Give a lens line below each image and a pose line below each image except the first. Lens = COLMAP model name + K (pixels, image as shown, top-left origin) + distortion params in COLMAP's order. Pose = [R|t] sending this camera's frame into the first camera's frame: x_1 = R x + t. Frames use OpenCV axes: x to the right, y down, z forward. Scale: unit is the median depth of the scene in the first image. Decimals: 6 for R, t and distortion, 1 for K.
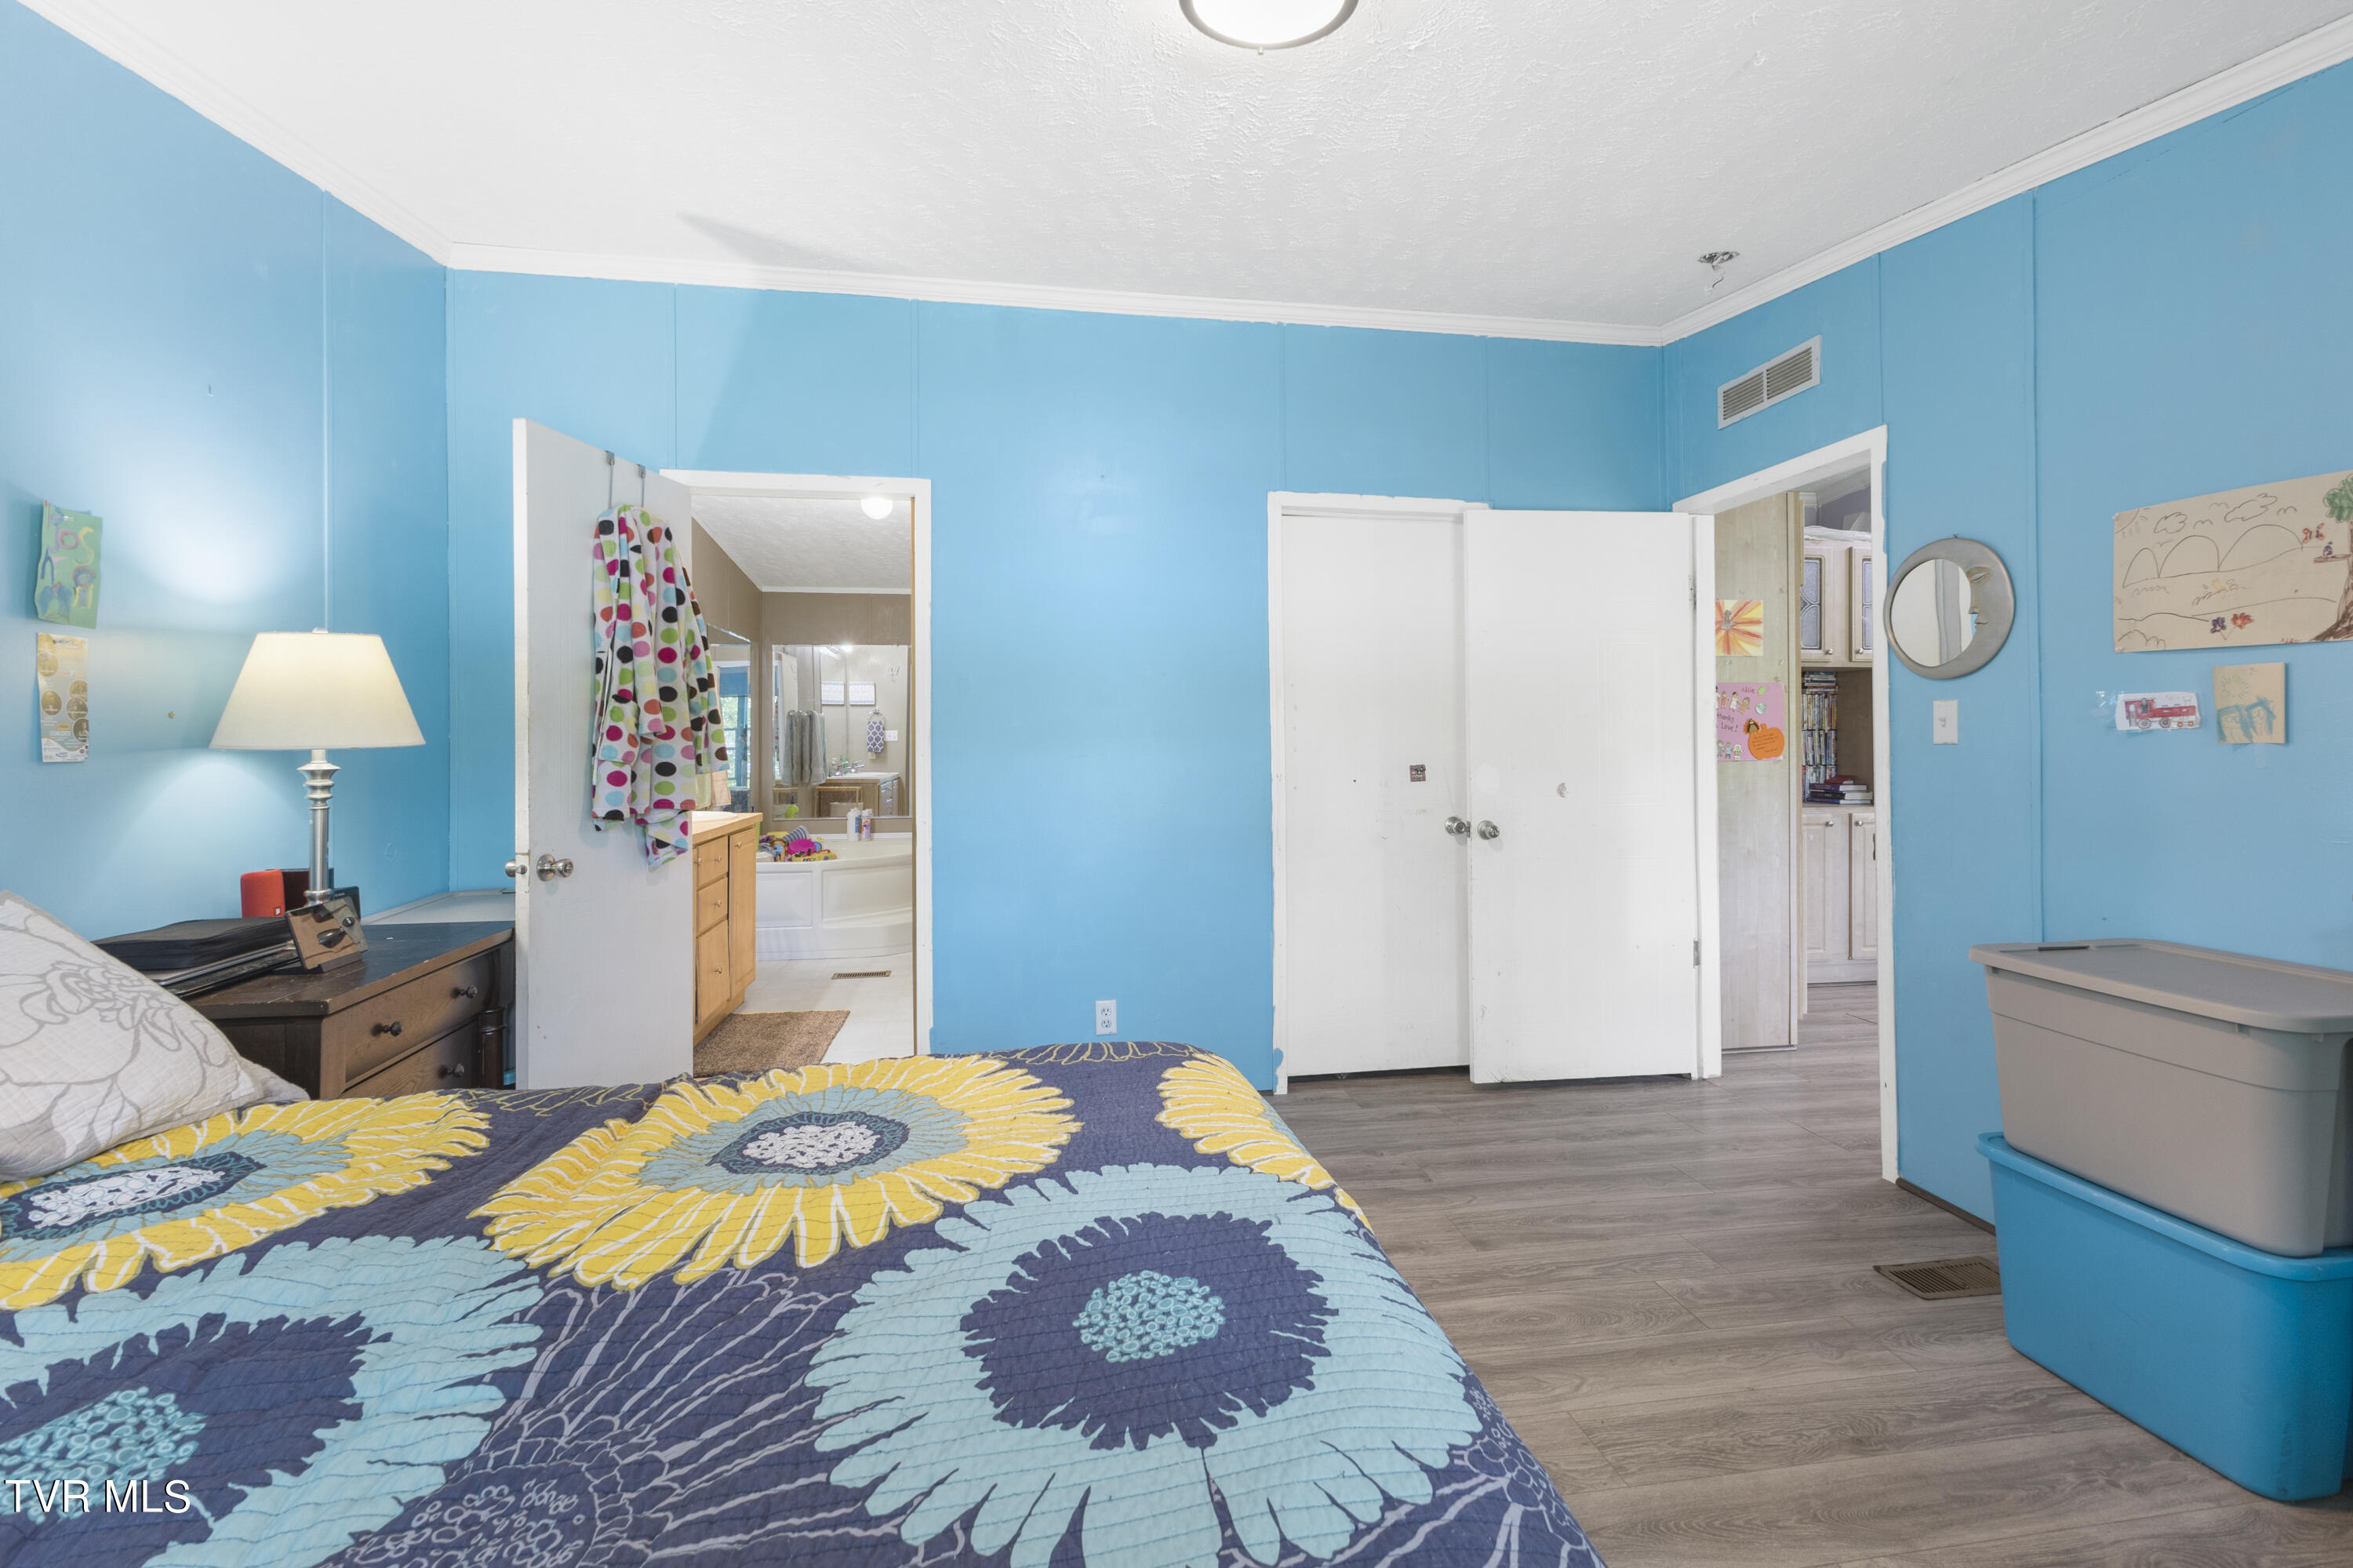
lens RADIAL K [[1039.3, 0, 1174.7], [0, 1039.3, 724.0], [0, 0, 1]] dist [0.011056, -0.003868]
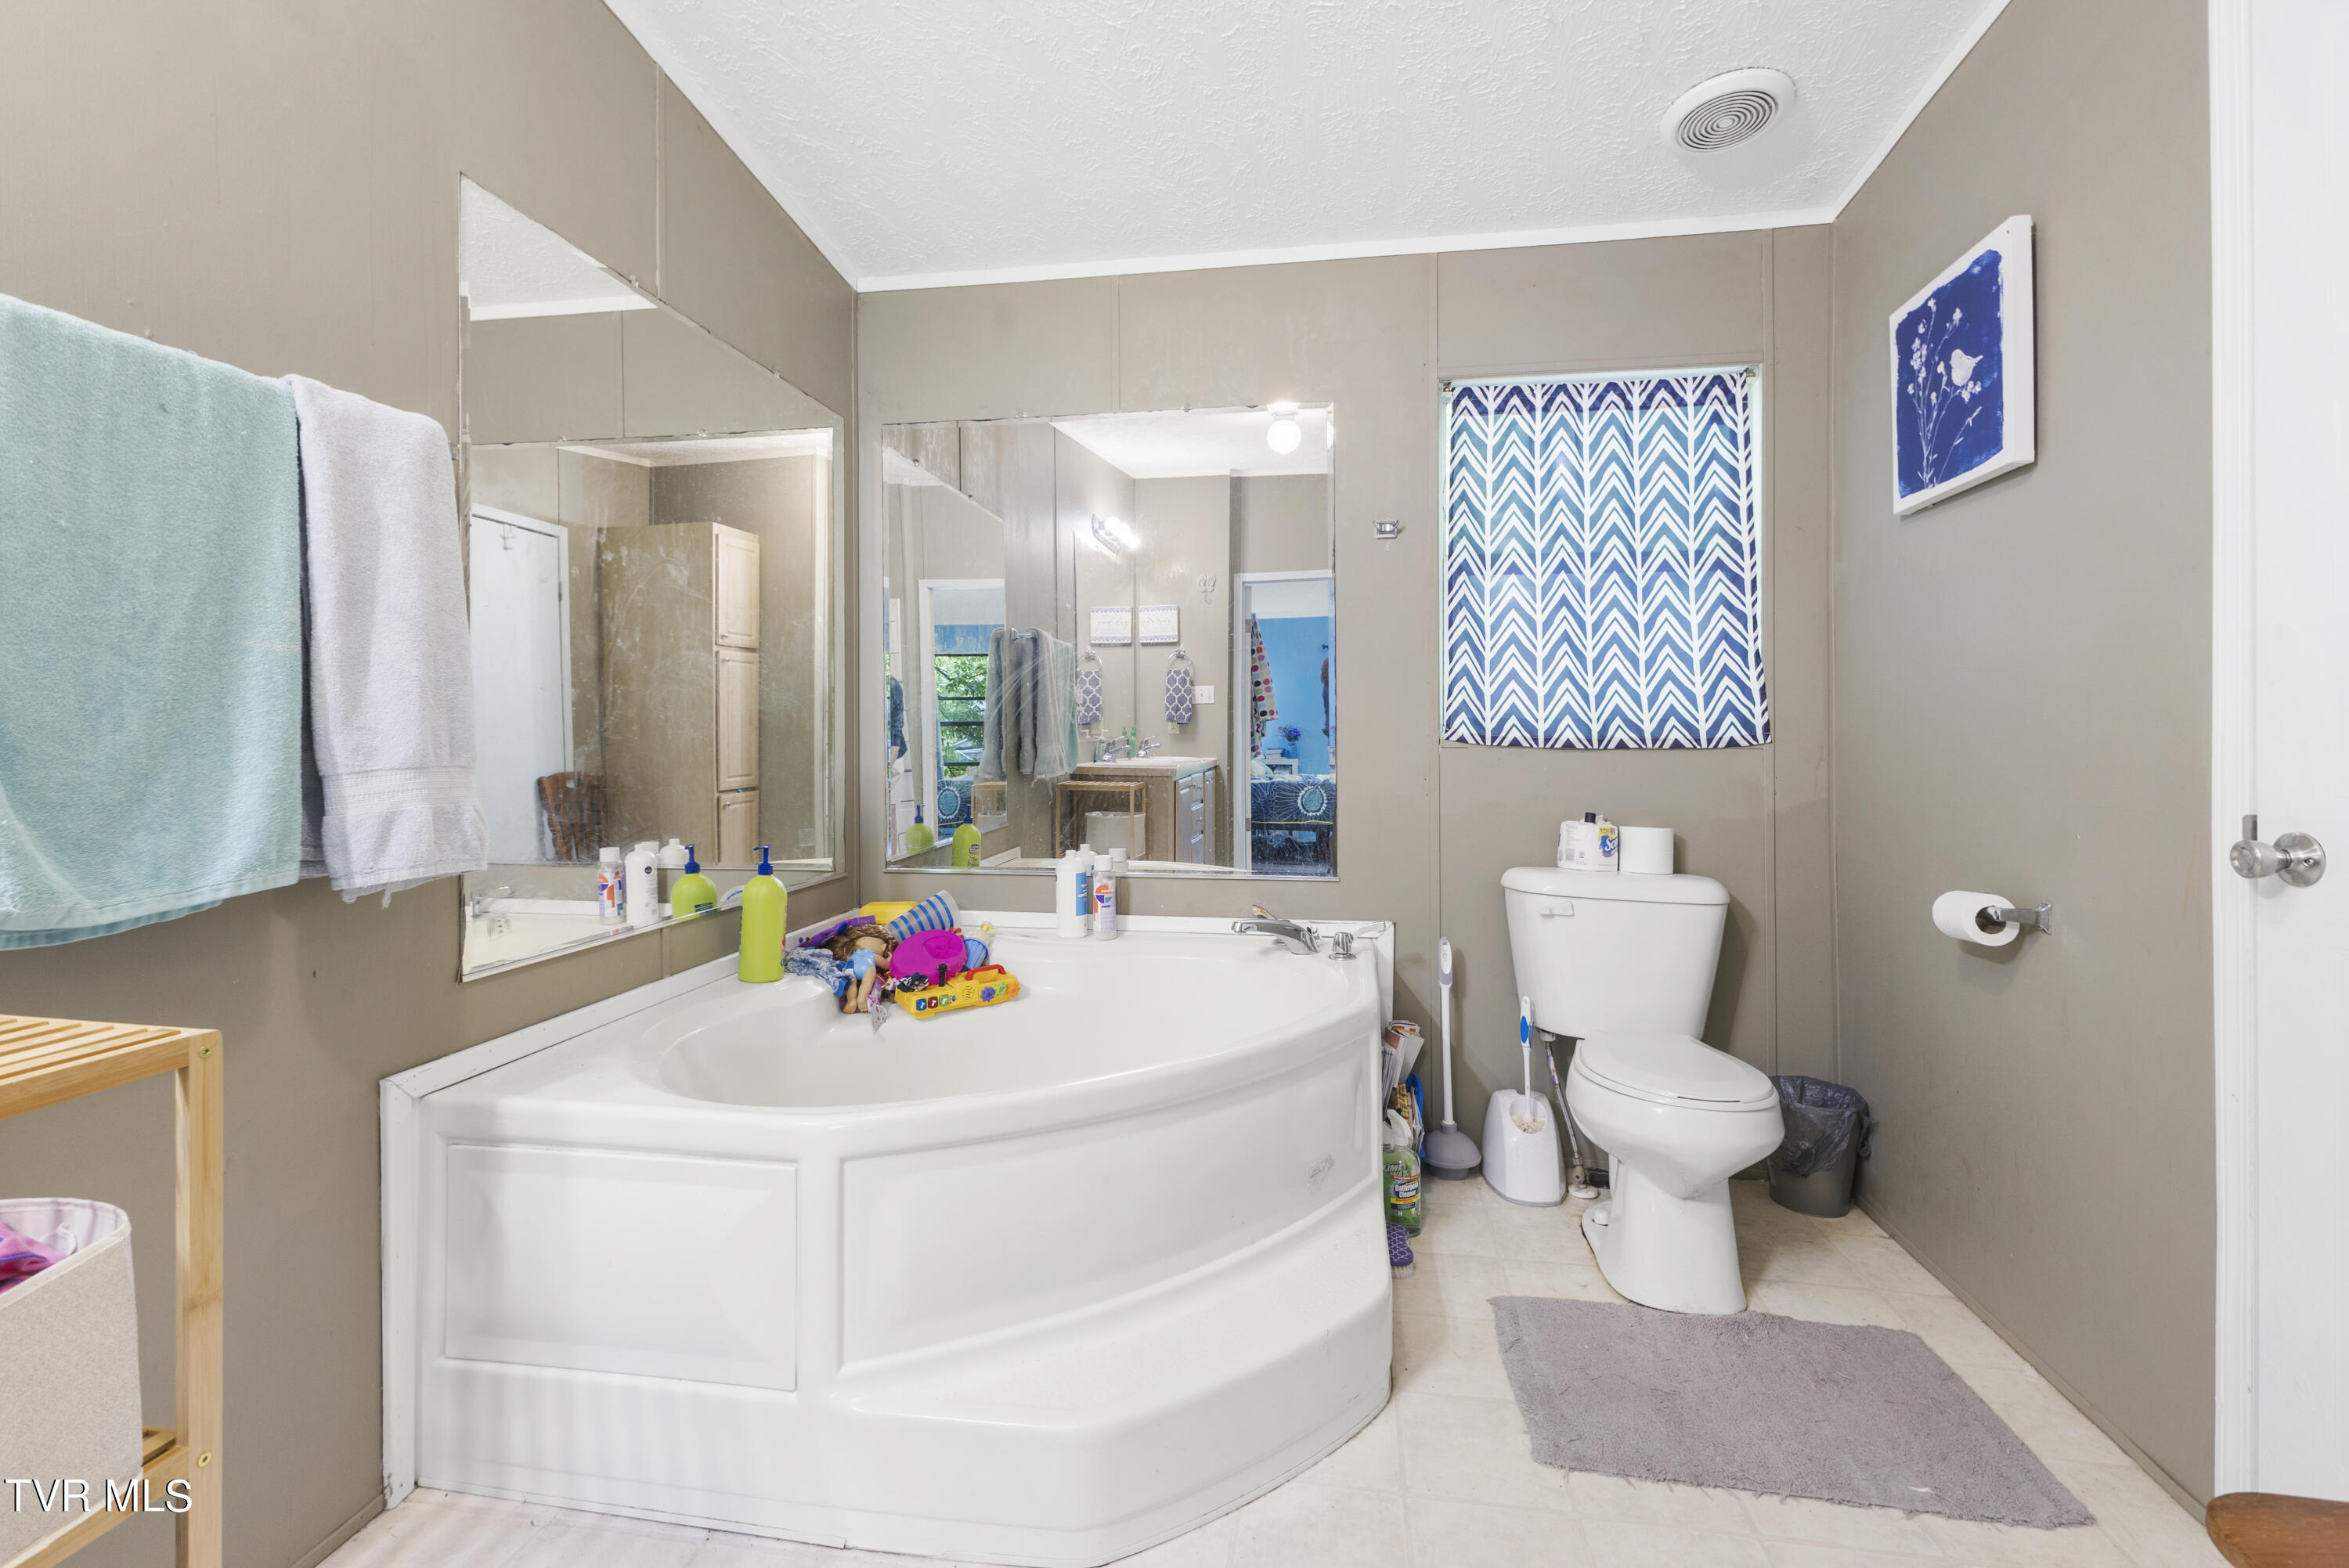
lens RADIAL K [[1037.4, 0, 1160.8], [0, 1037.4, 723.4], [0, 0, 1]] dist [0.011056, -0.003868]
pose [[0.946142, 0.002628, -0.323742, -0.159350], [0.001089, 0.999936, 0.011298, 0.032191], [0.323751, -0.011042, 0.946078, 0.660864]]
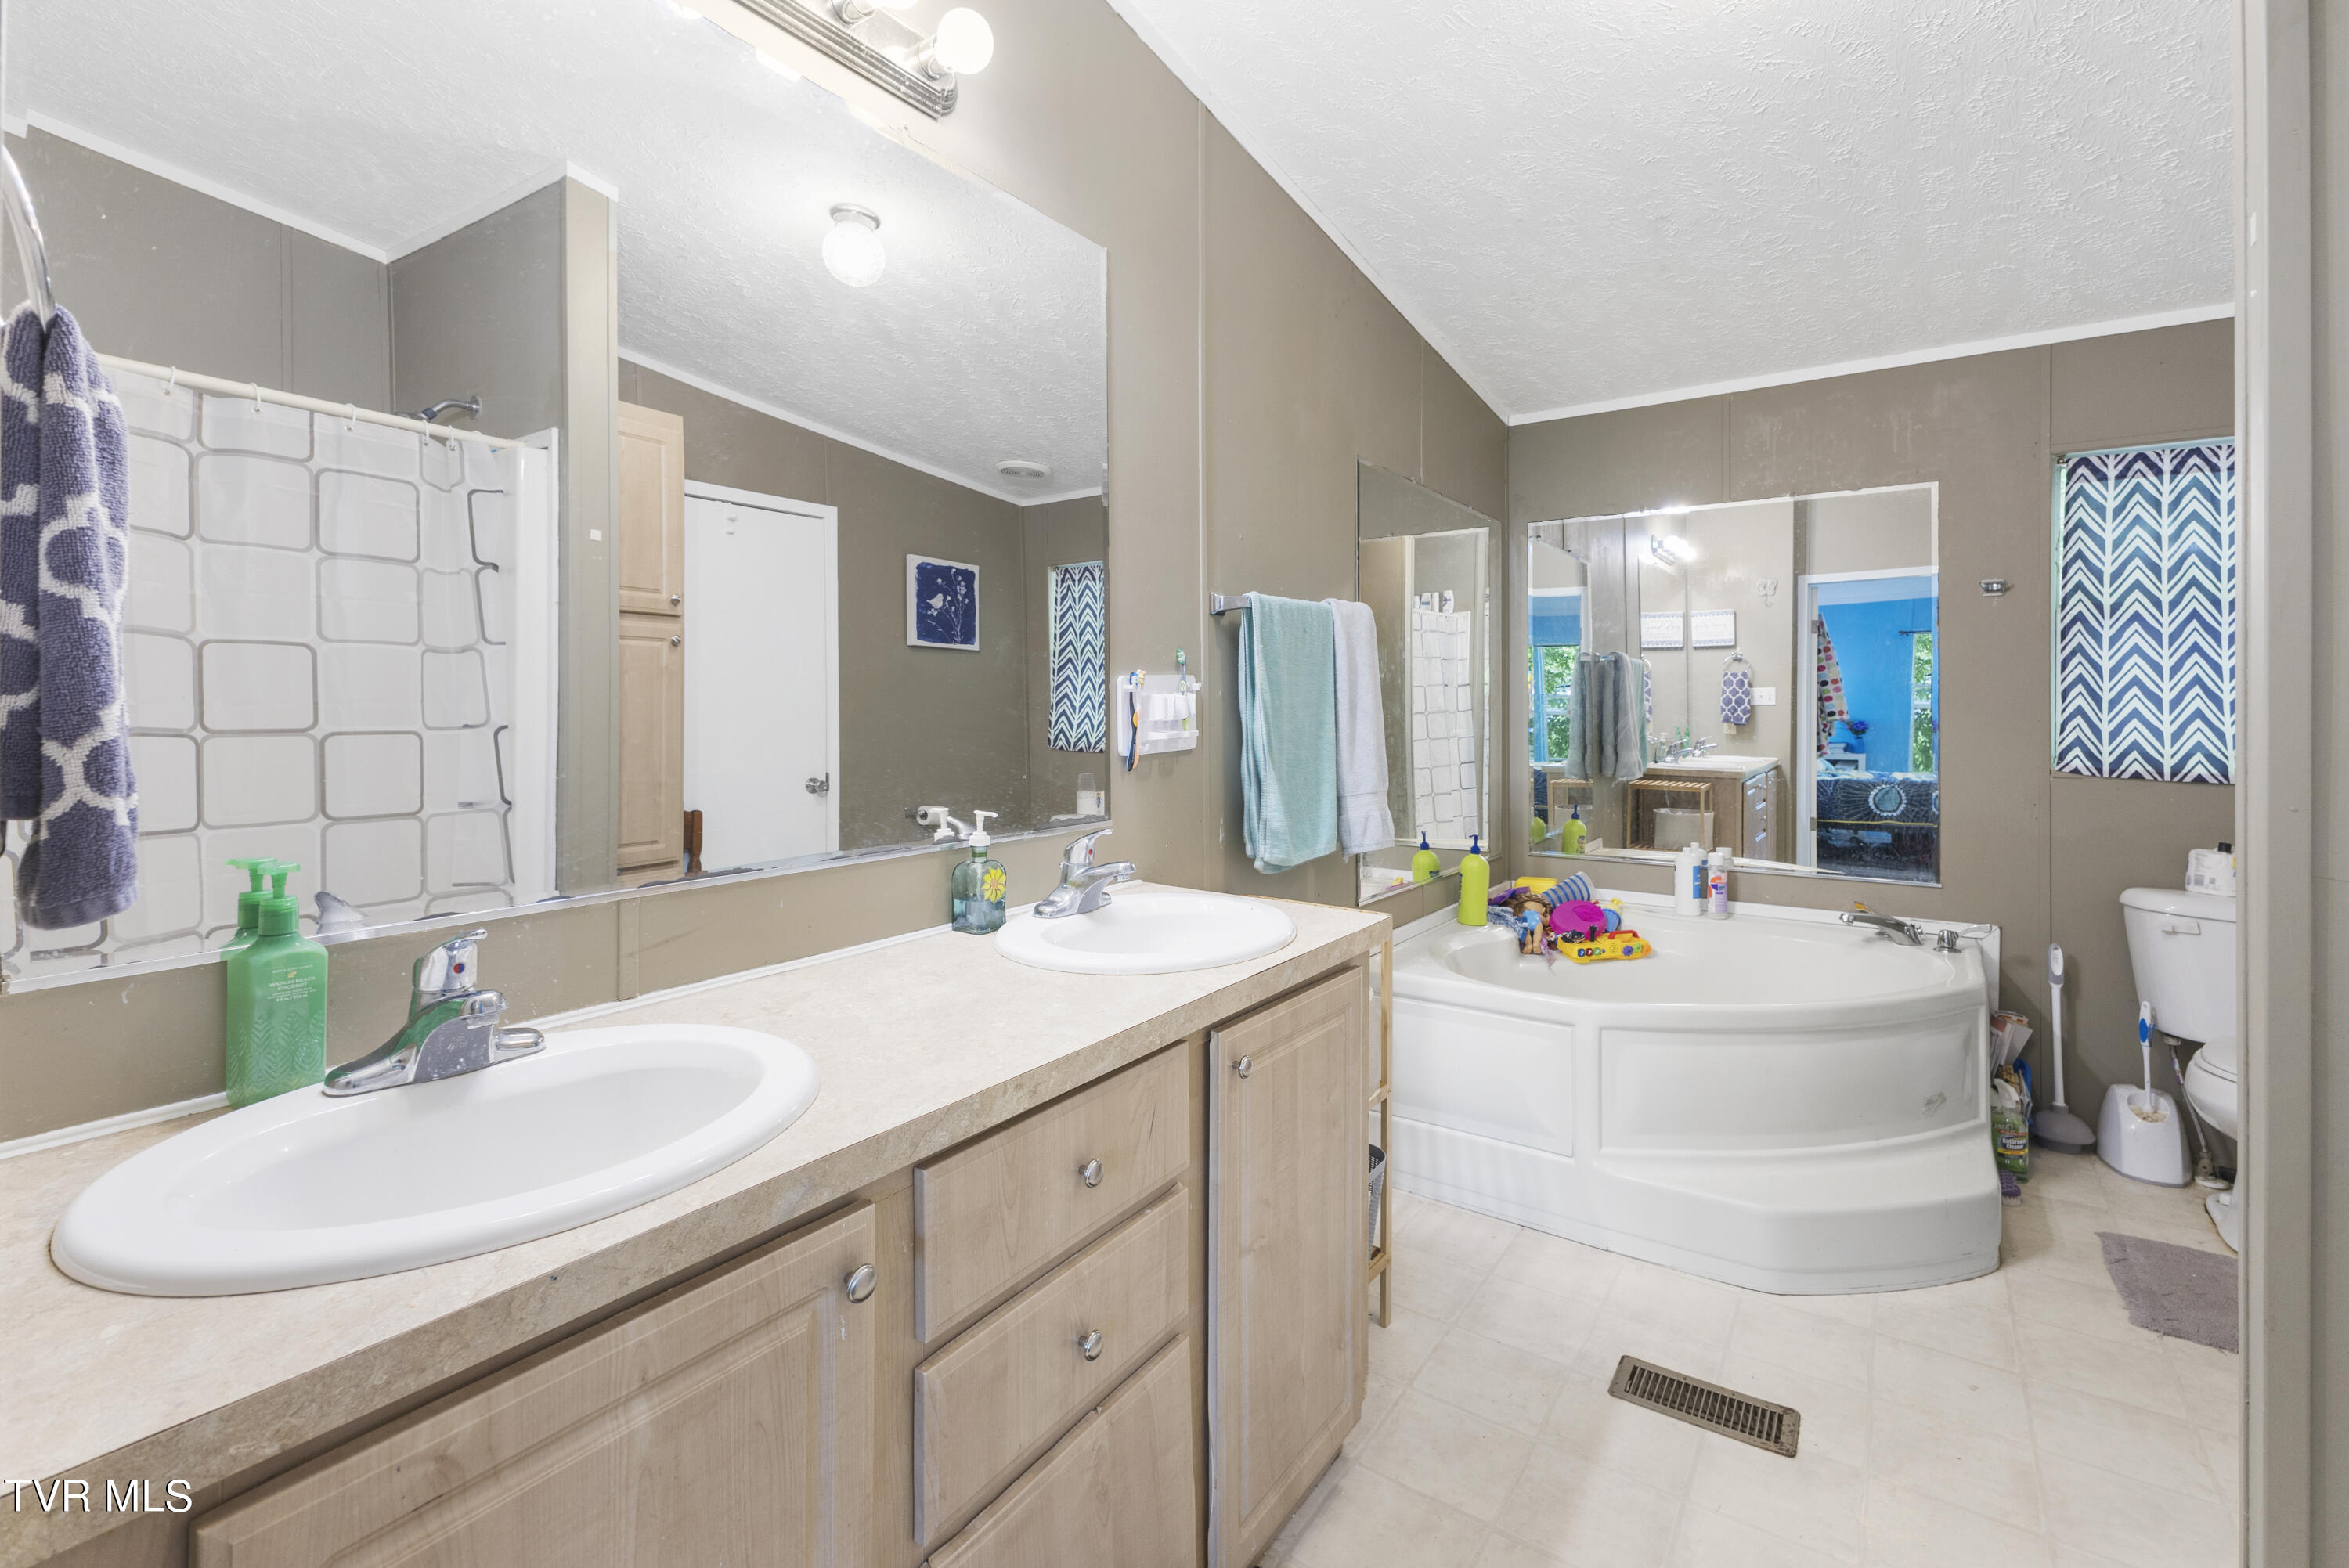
lens RADIAL K [[1037.4, 0, 1179.0], [0, 1037.4, 708.4], [0, 0, 1]] dist [0.011056, -0.003868]
pose [[0.718830, 0.007365, -0.695147, -0.145381], [0.008142, 0.999786, 0.019012, 0.006399], [0.695138, -0.019326, 0.718617, 0.494301]]
